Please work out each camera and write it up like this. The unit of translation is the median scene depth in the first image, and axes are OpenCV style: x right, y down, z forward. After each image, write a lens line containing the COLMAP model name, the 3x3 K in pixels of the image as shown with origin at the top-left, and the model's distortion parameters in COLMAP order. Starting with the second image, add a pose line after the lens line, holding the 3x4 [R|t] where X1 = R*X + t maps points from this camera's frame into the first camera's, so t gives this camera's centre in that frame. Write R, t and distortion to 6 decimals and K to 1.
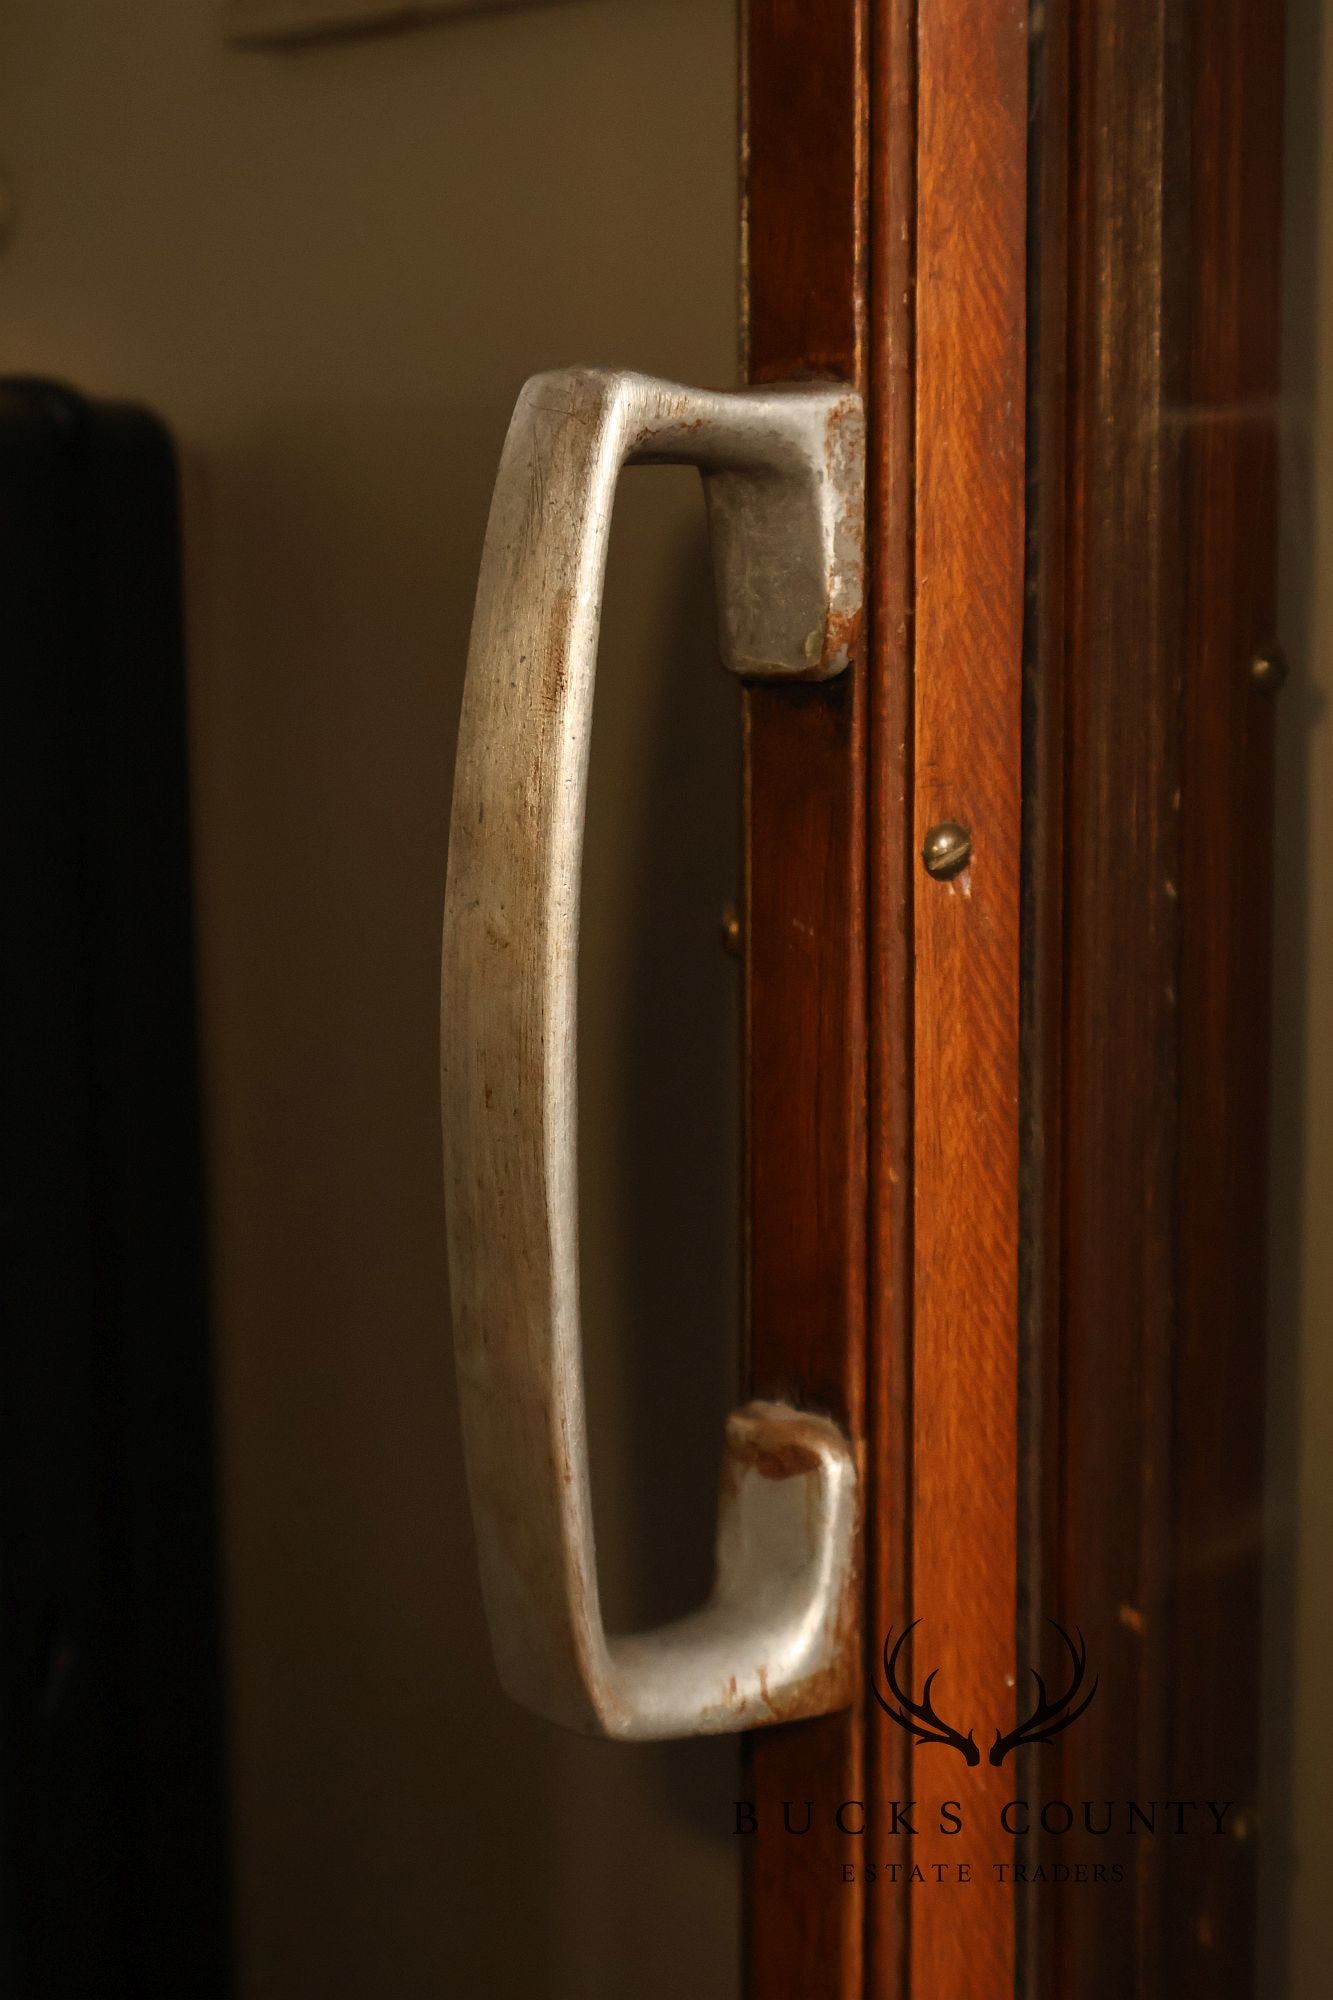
lens RADIAL K [[3935.8, 0, 672.3], [0, 3935.8, 999.5], [0, 0, 1]] dist [0.059544, 0.000000]
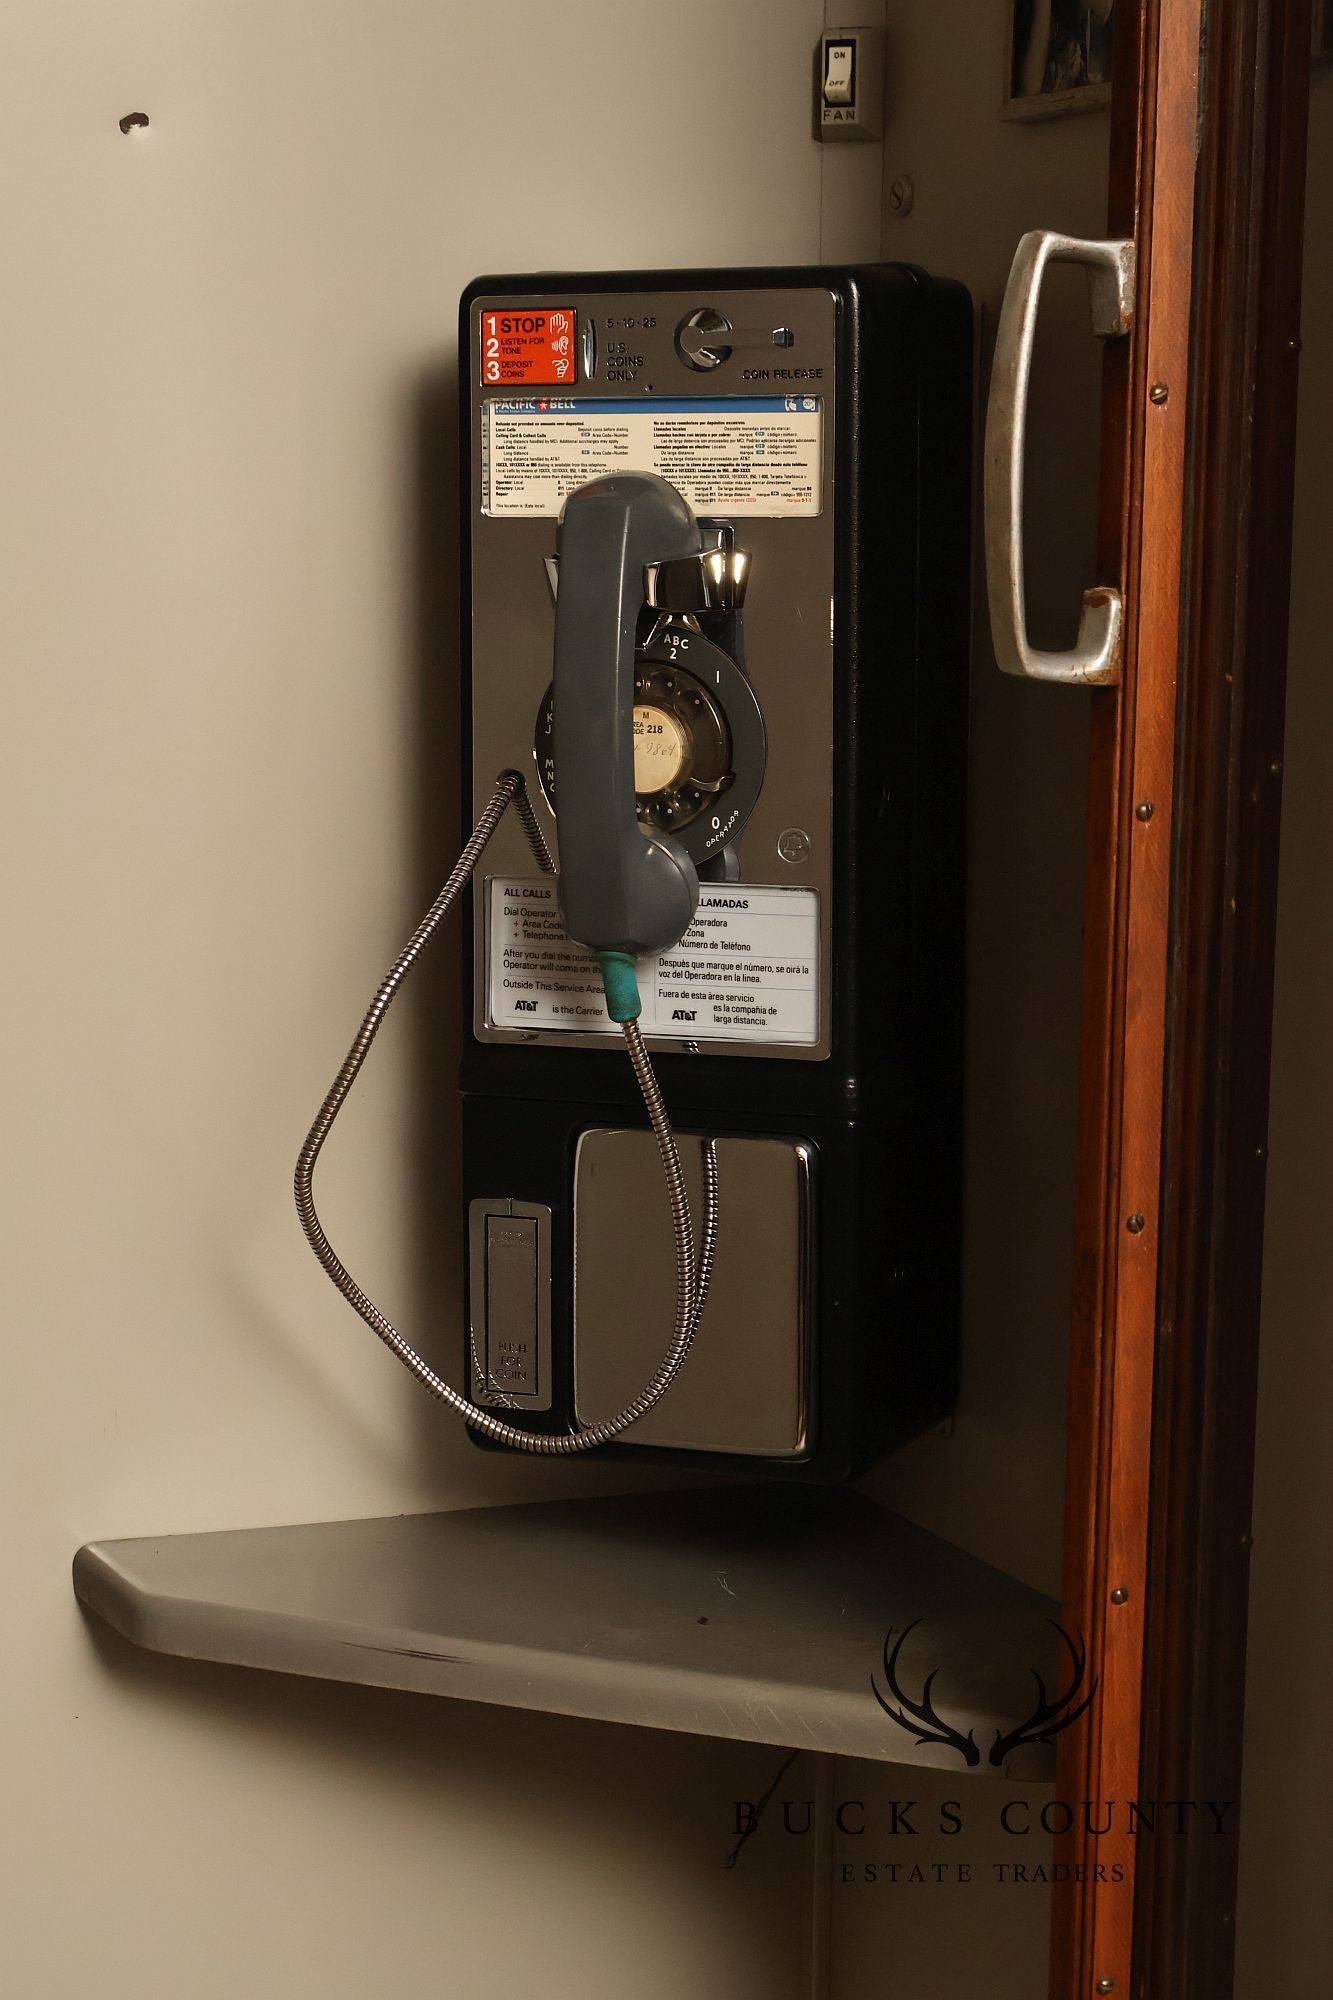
lens RADIAL K [[3965.5, 0, 666.9], [0, 3965.5, 1018.8], [0, 0, 1]] dist [0.018233, 0.000000]
pose [[0.964506, 0.054922, -0.258288, 0.522515], [-0.057144, 0.998365, -0.001095, 0.469281], [0.257805, 0.015816, 0.966067, -2.046455]]
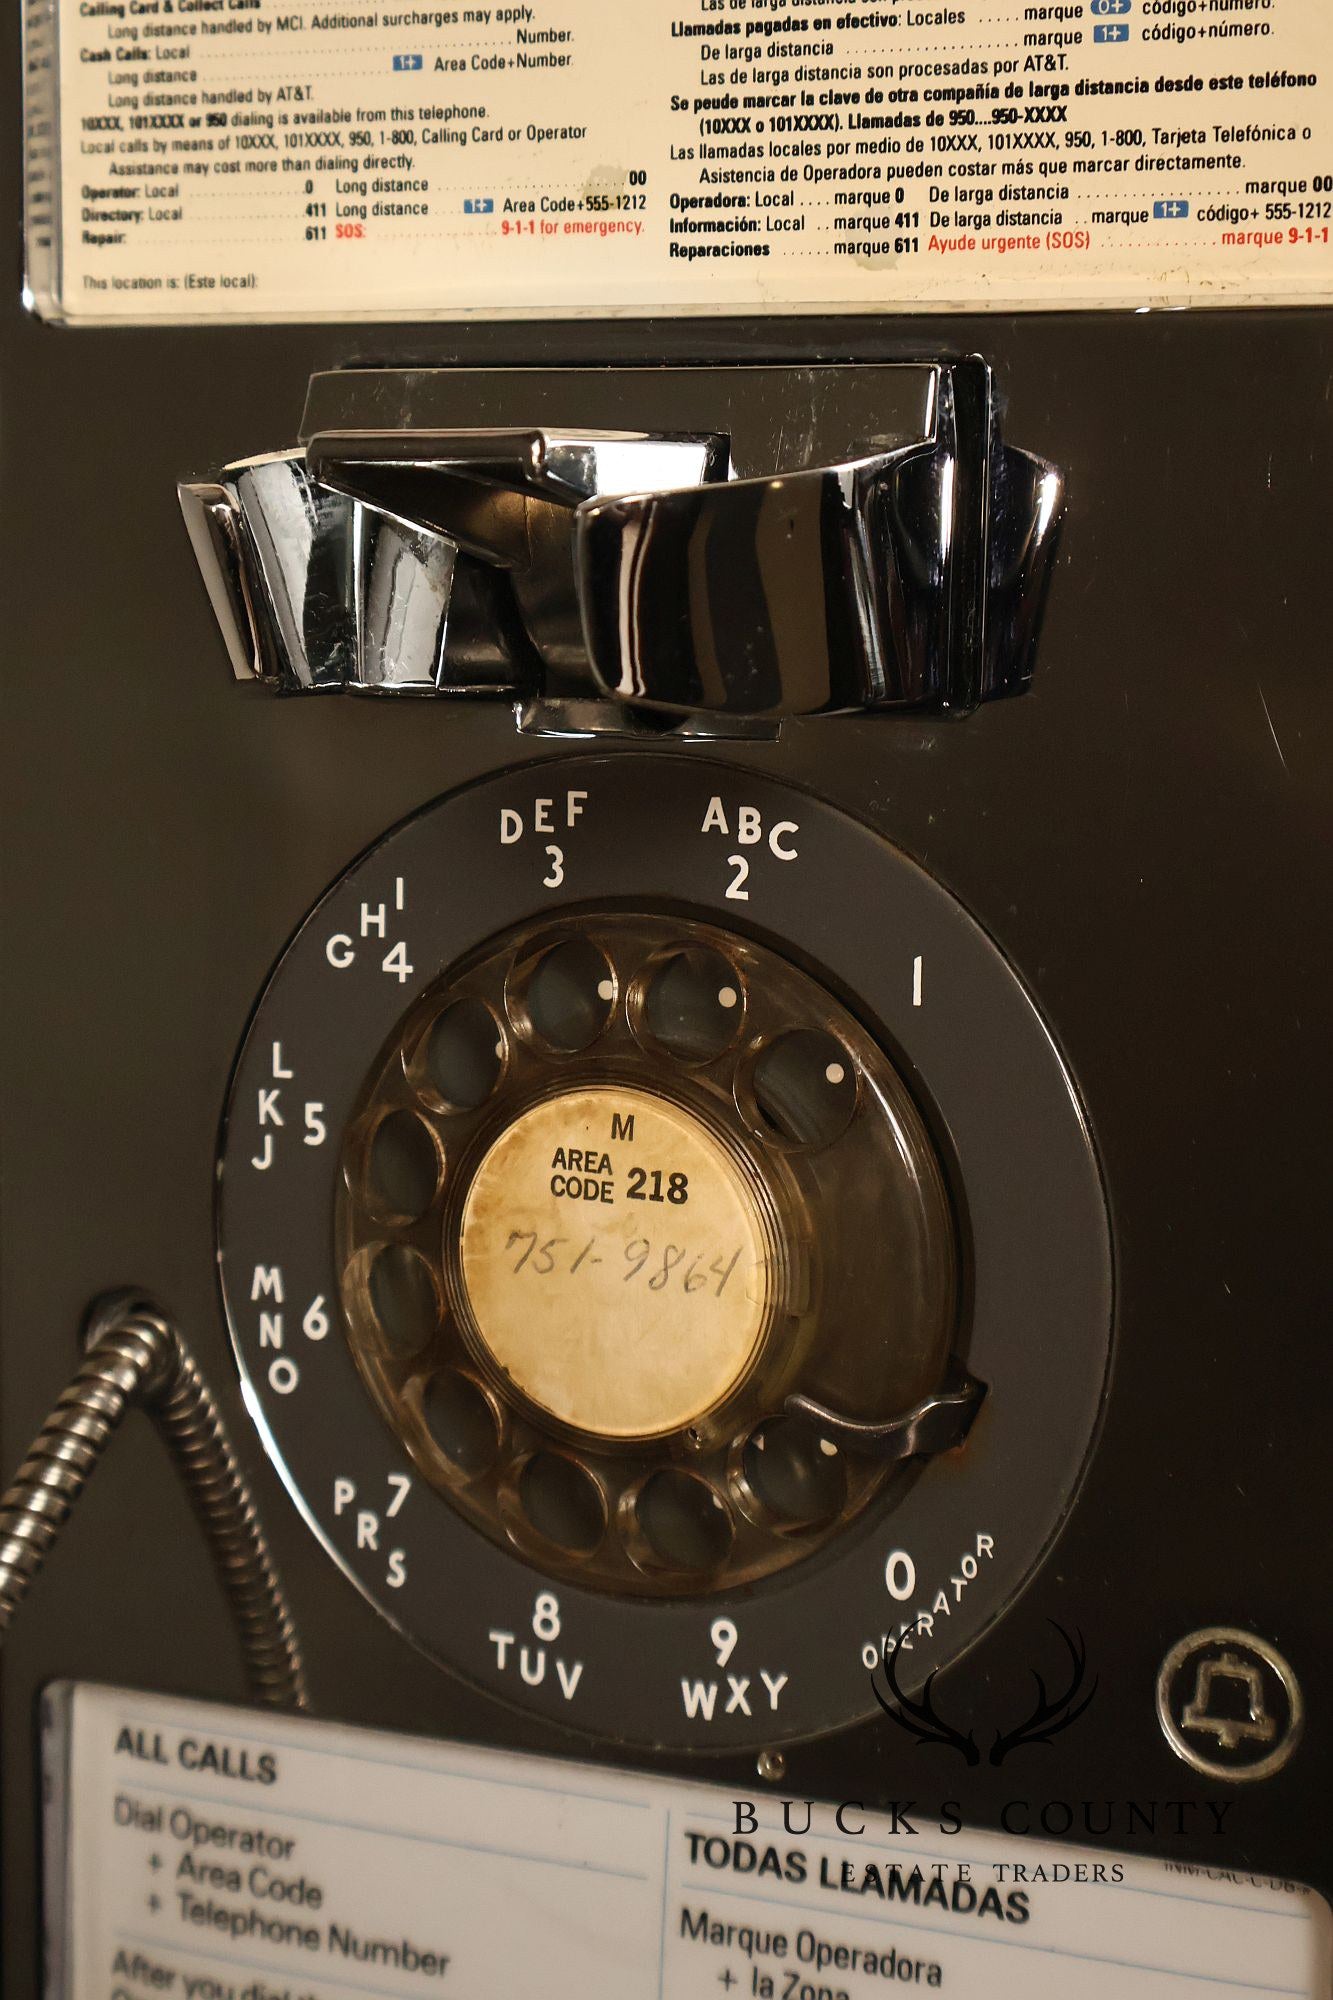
lens RADIAL K [[3965.5, 0, 680.1], [0, 3965.5, 991.3], [0, 0, 1]] dist [0.018233, 0.000000]
pose [[0.940342, 0.070096, -0.332931, -0.140571], [-0.074618, 0.997212, -0.000799, 0.159392], [0.331947, 0.025594, 0.942951, 0.607435]]
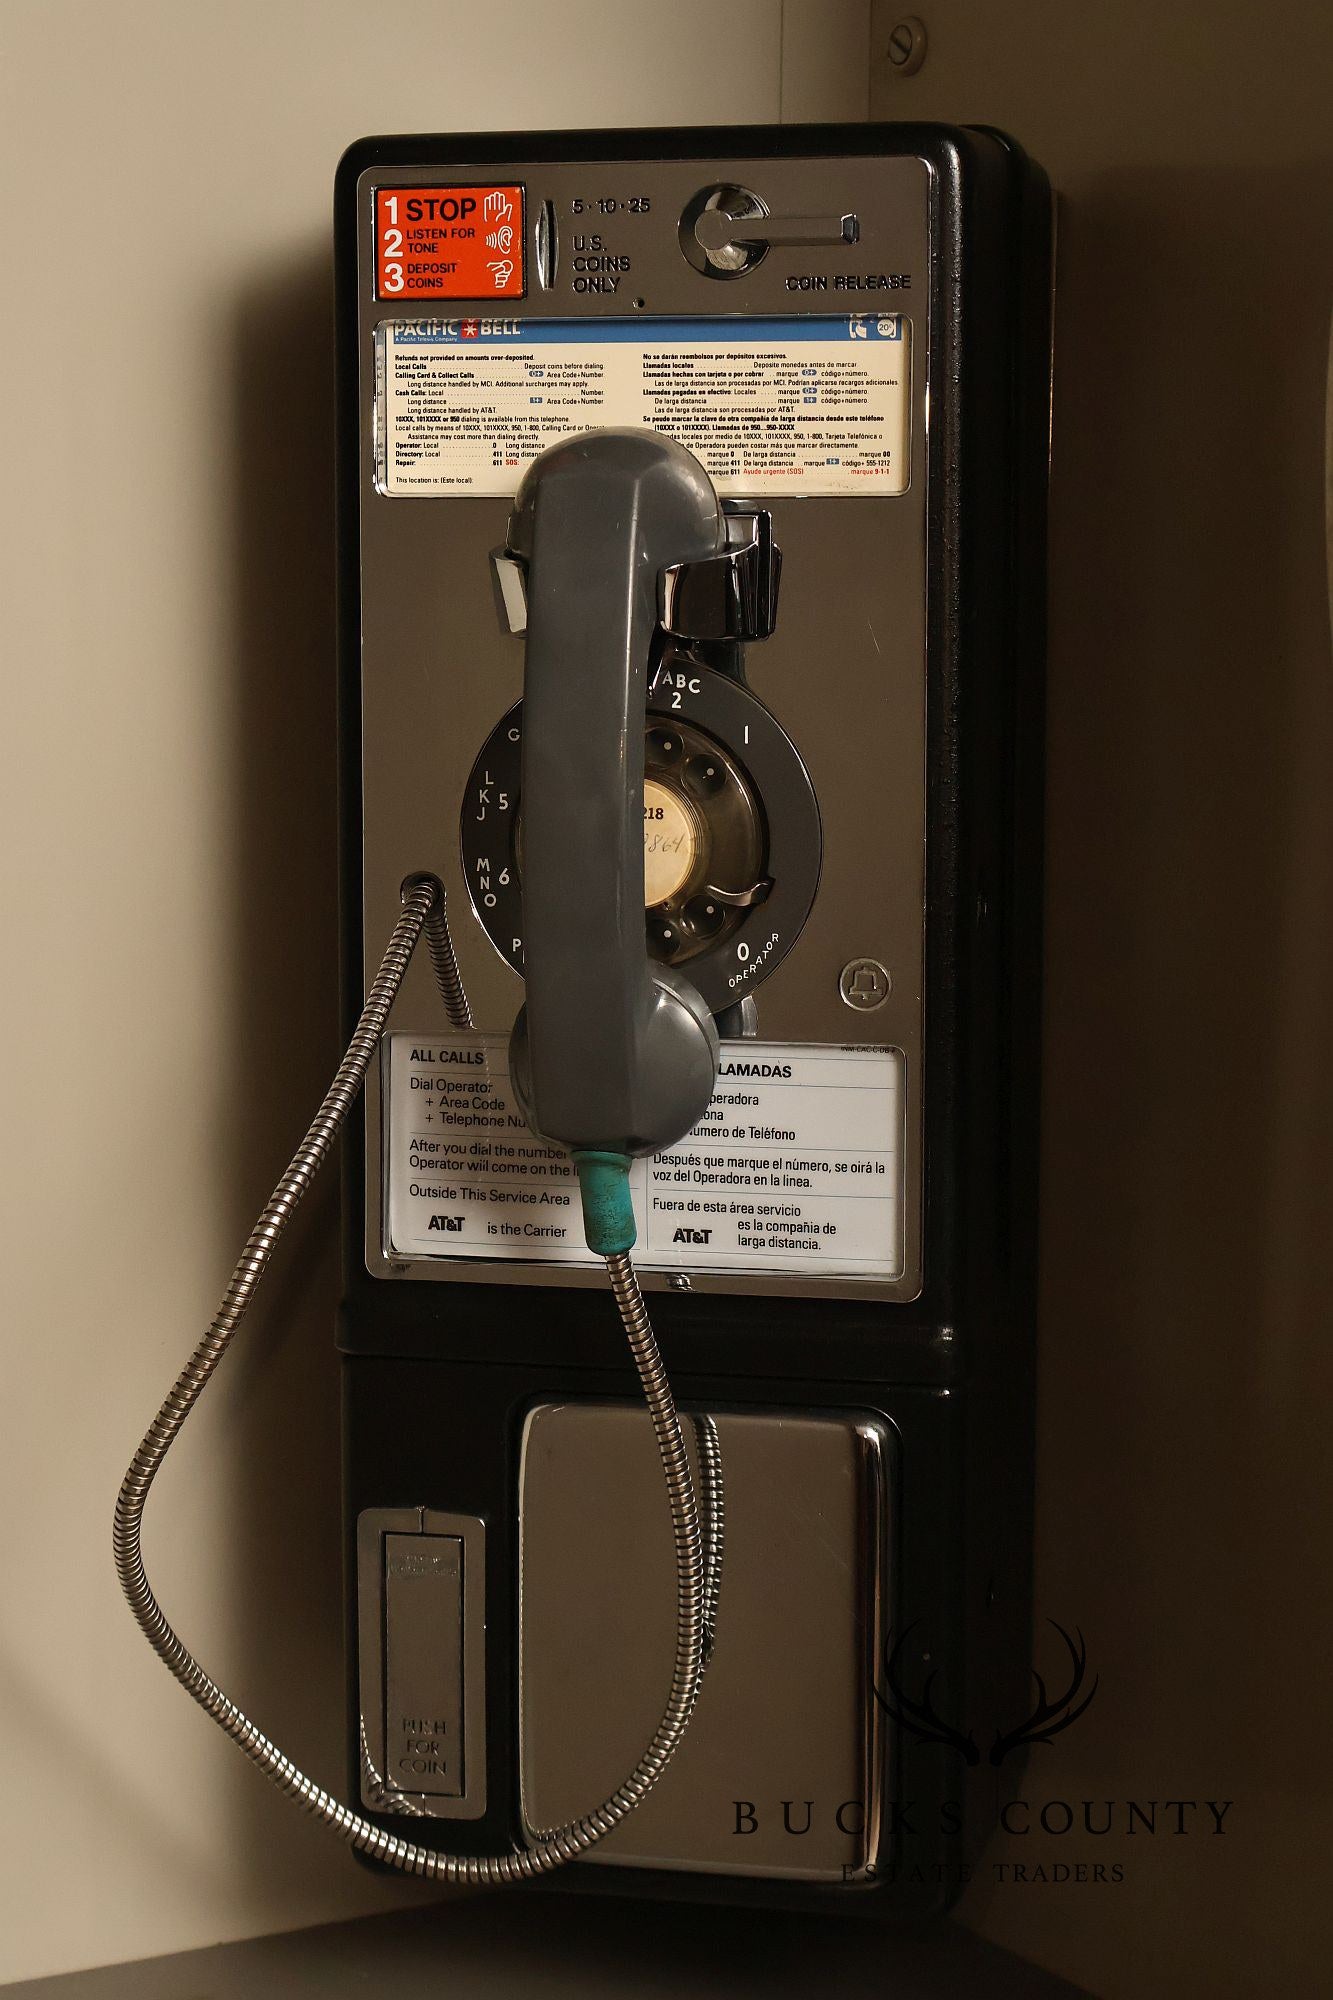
lens RADIAL K [[3965.5, 0, 652.5], [0, 3965.5, 991.0], [0, 0, 1]] dist [0.018233, 0.000000]
pose [[0.993153, 0.035620, -0.111261, -0.162759], [-0.038009, 0.999089, -0.019423, 0.357717], [0.110467, 0.023519, 0.993601, -0.962906]]
